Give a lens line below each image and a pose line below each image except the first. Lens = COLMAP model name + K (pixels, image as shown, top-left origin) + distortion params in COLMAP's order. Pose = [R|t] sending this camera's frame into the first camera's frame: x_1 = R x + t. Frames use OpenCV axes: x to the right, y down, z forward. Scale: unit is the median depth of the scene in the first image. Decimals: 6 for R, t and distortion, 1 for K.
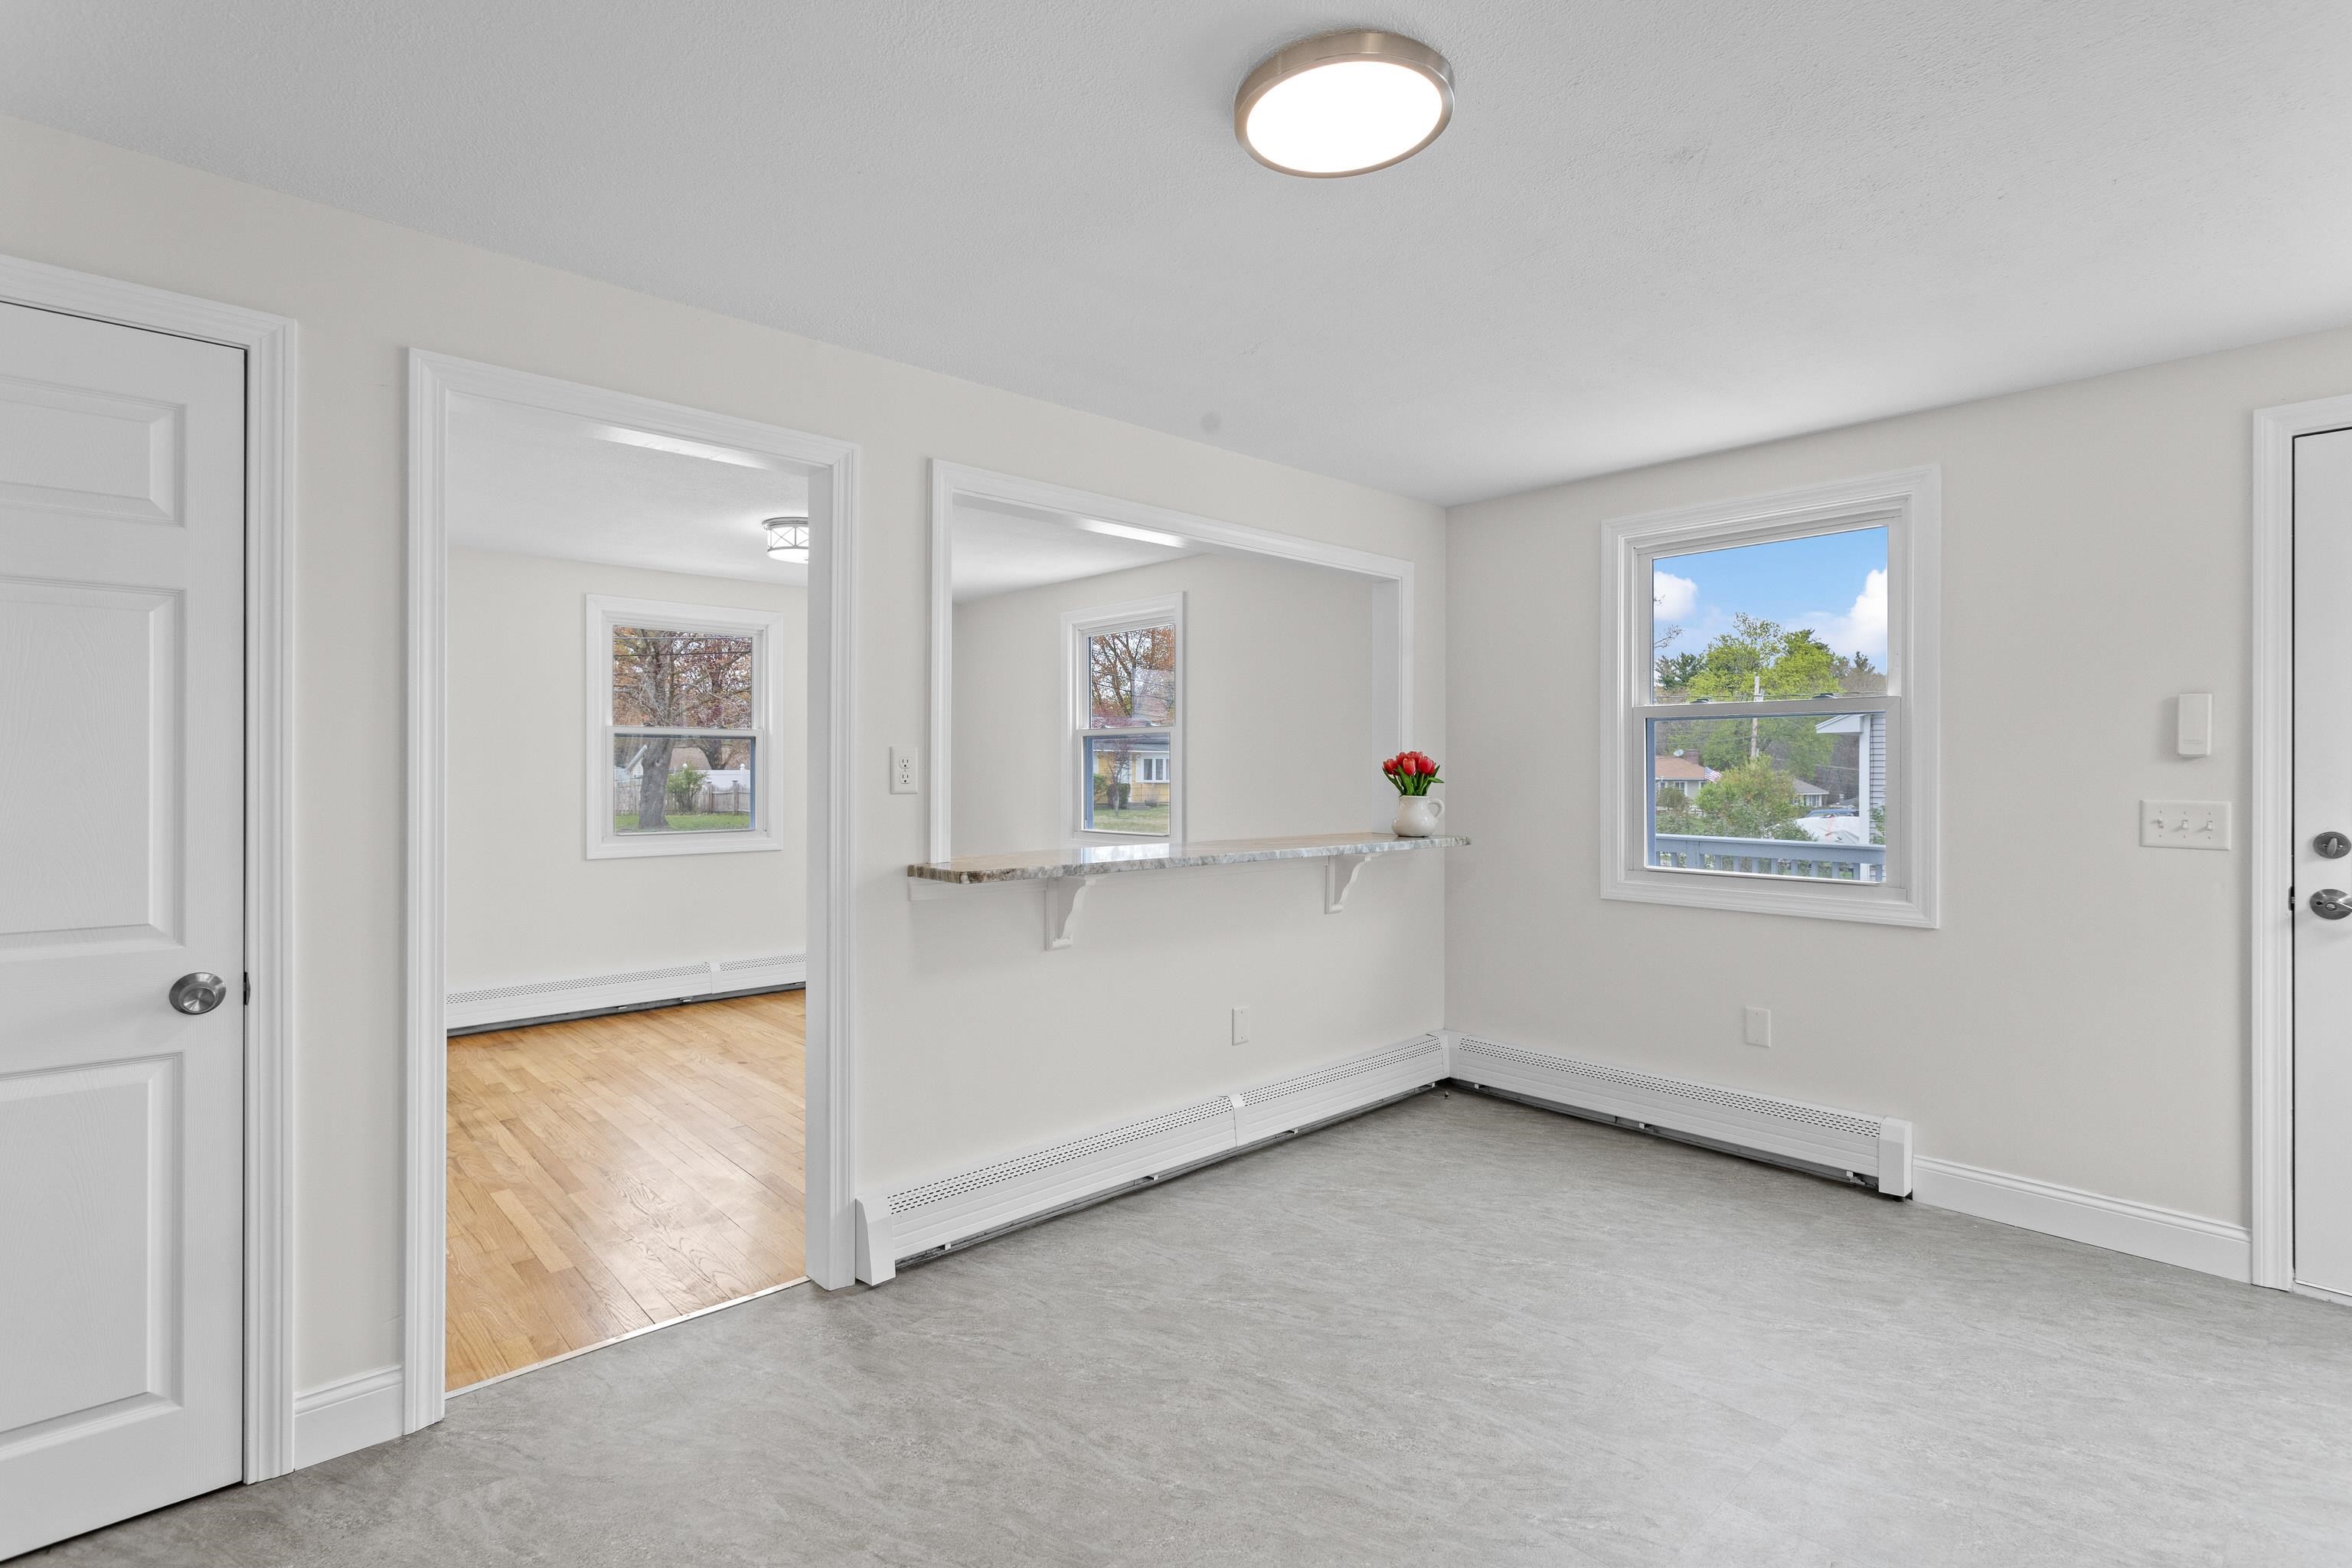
lens RADIAL K [[1114.2, 0, 1184.4], [0, 1114.2, 767.6], [0, 0, 1]] dist [0.000783, 0.000167]
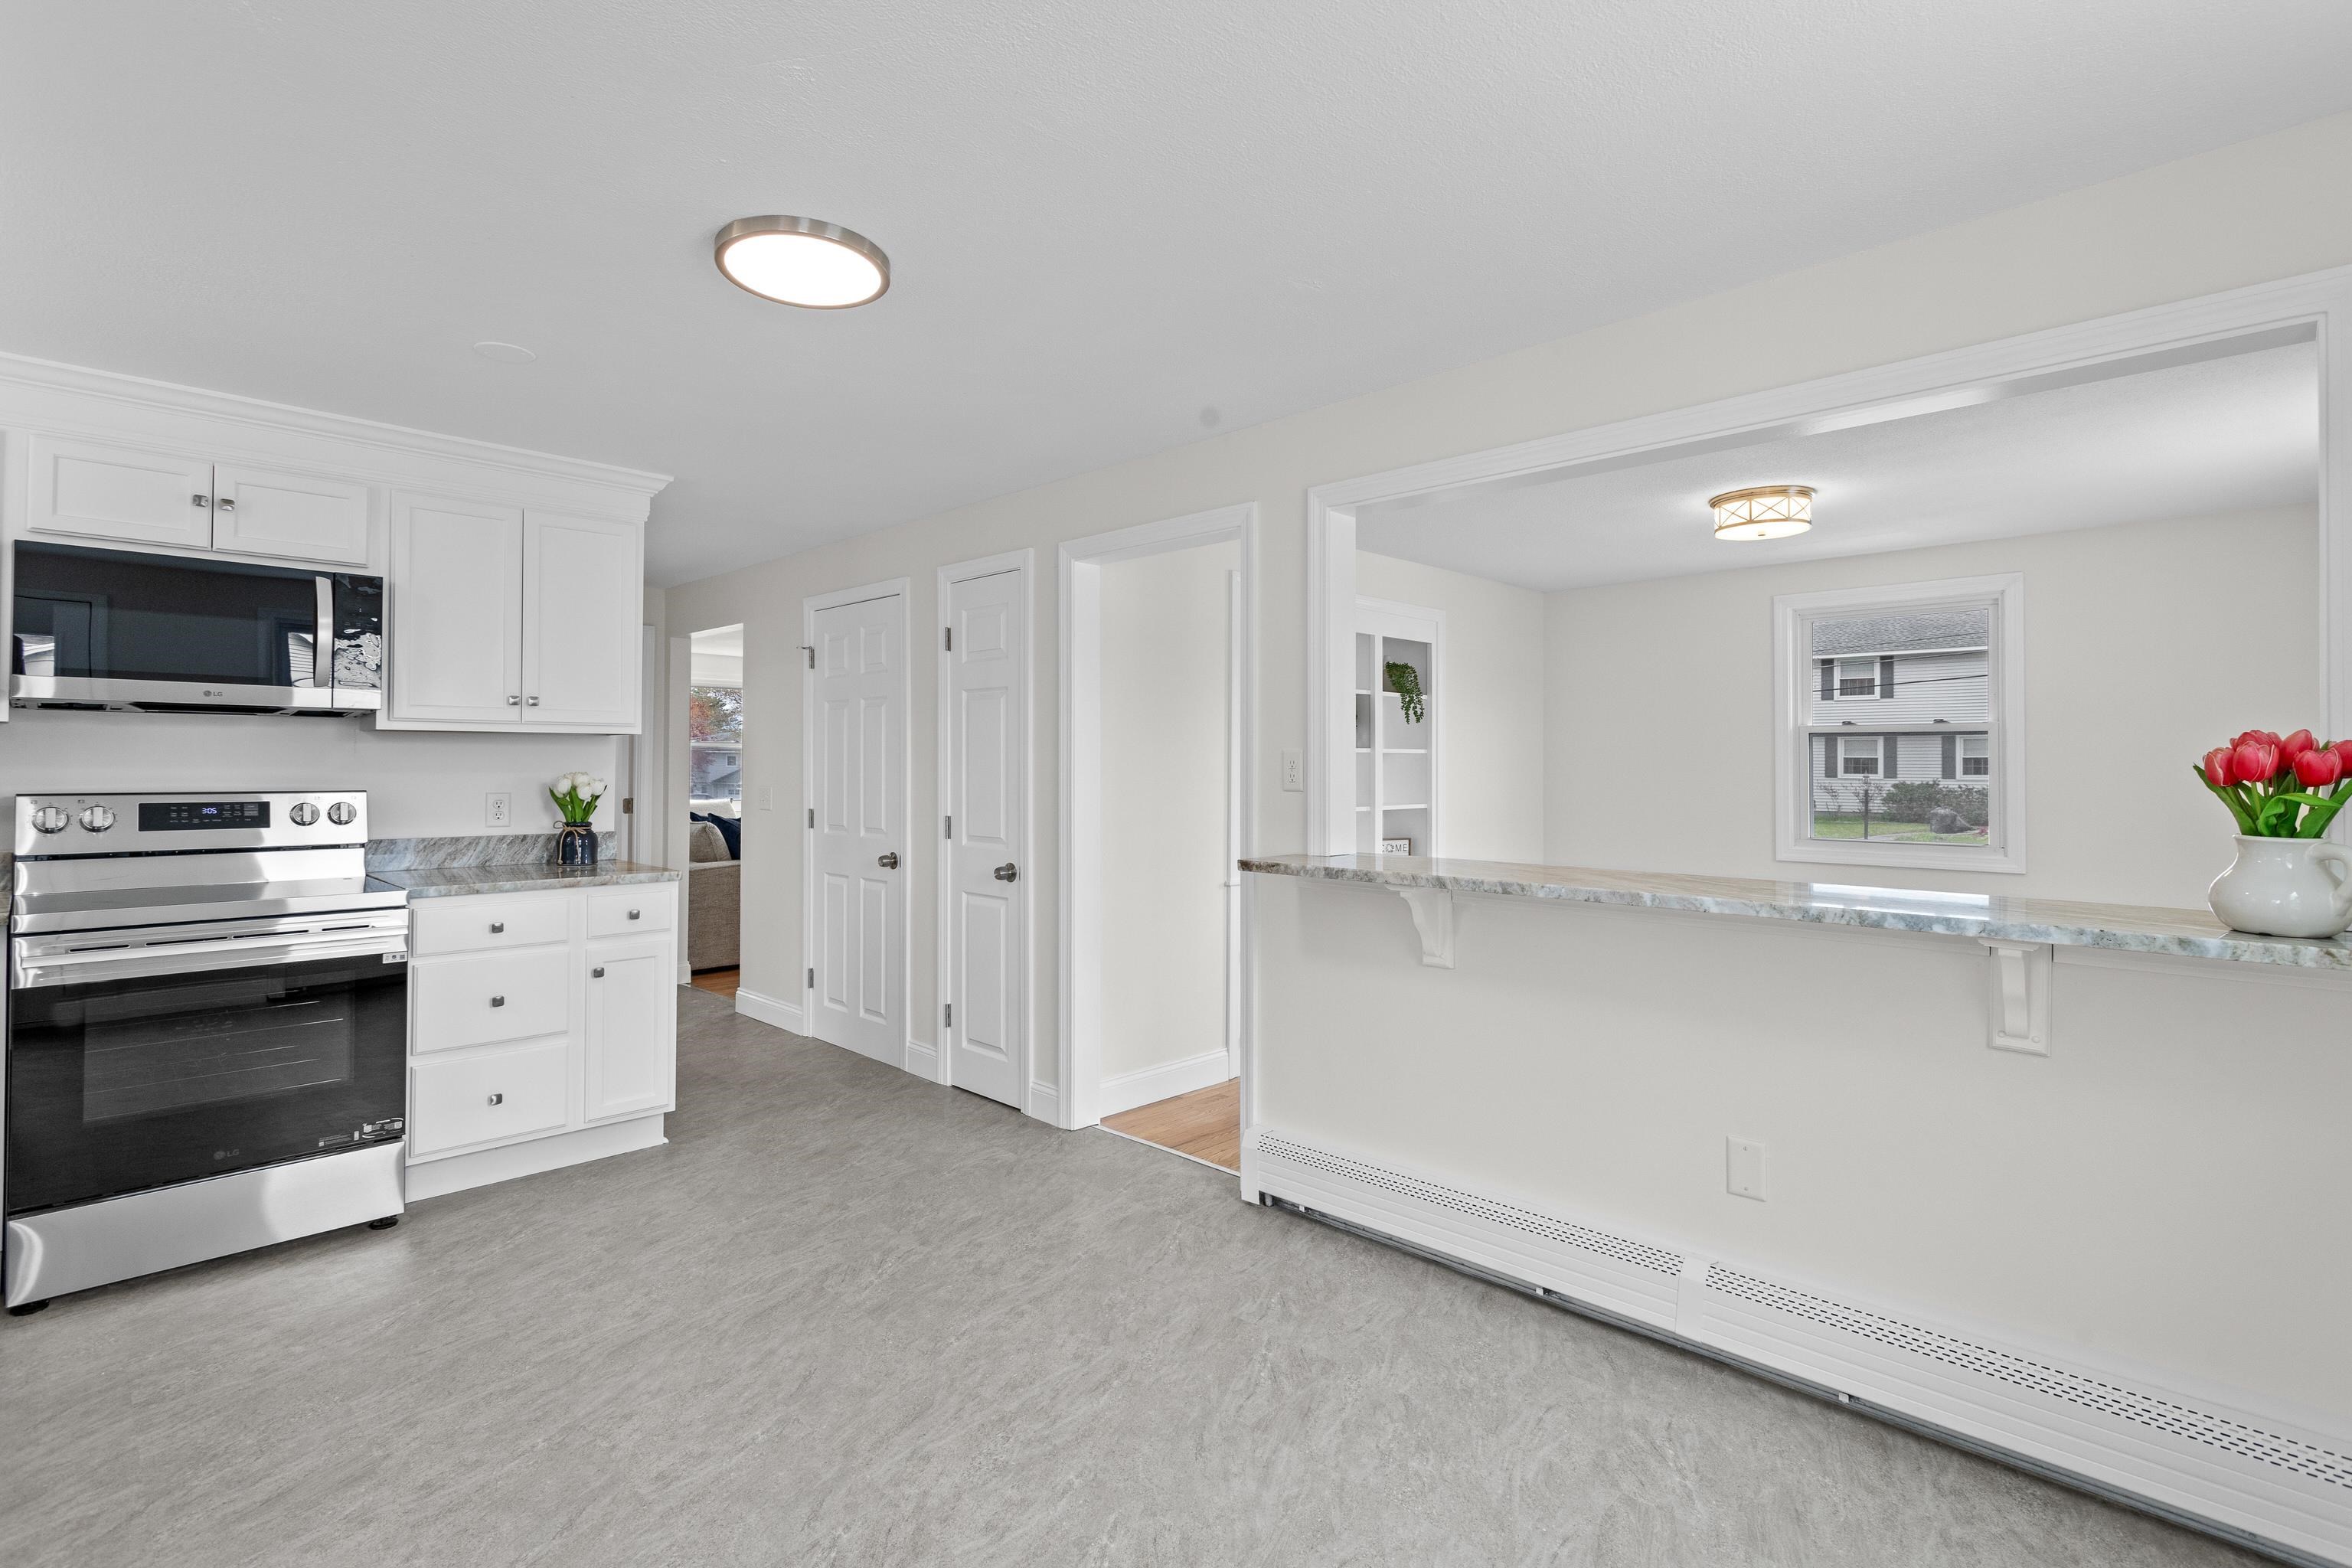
lens RADIAL K [[1121.6, 0, 1184.4], [0, 1121.6, 752.5], [0, 0, 1]] dist [0.000130, 0.000557]
pose [[0.048307, -0.014139, -0.998732, 0.744073], [-0.000863, 0.999899, -0.014197, 0.000845], [0.998832, 0.001547, 0.048290, 0.703236]]
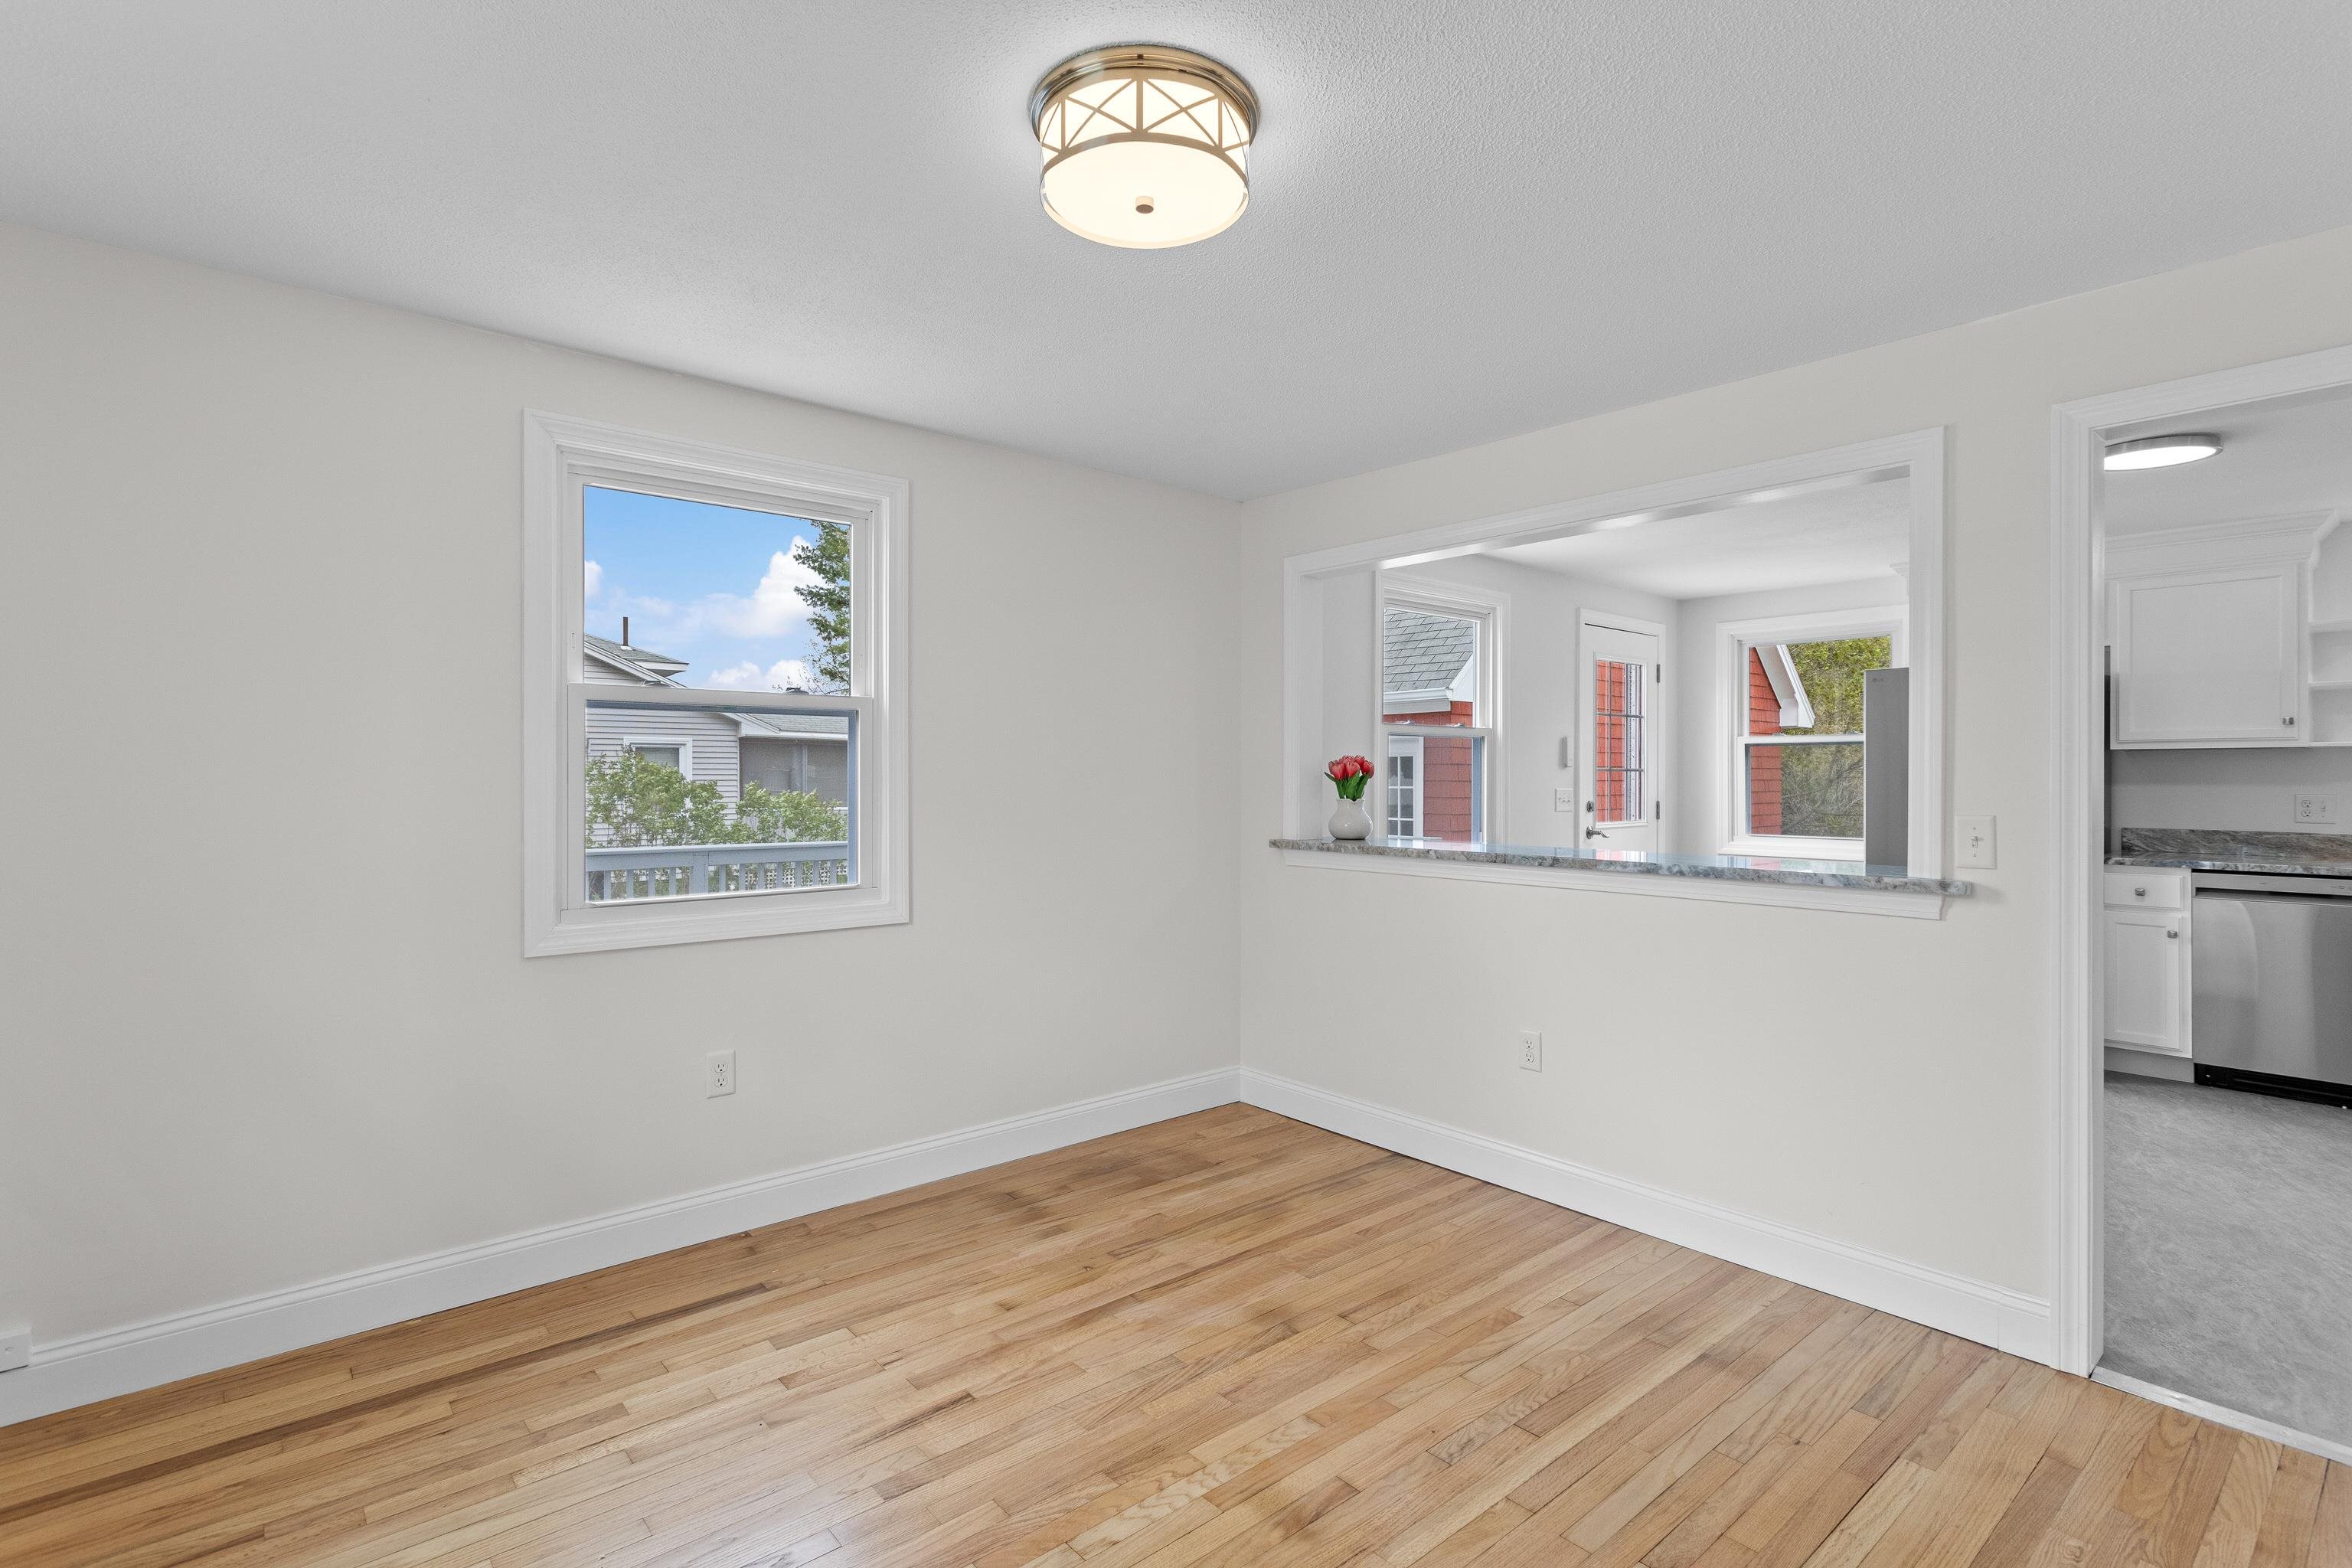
lens RADIAL K [[1109.9, 0, 1185.4], [0, 1109.9, 775.8], [0, 0, 1]] dist [0.000968, 0.000150]
pose [[0.035147, -0.003654, 0.999375, -0.995189], [-0.002612, 0.999990, 0.003749, 0.001122], [-0.999379, -0.002742, 0.035137, 1.371775]]
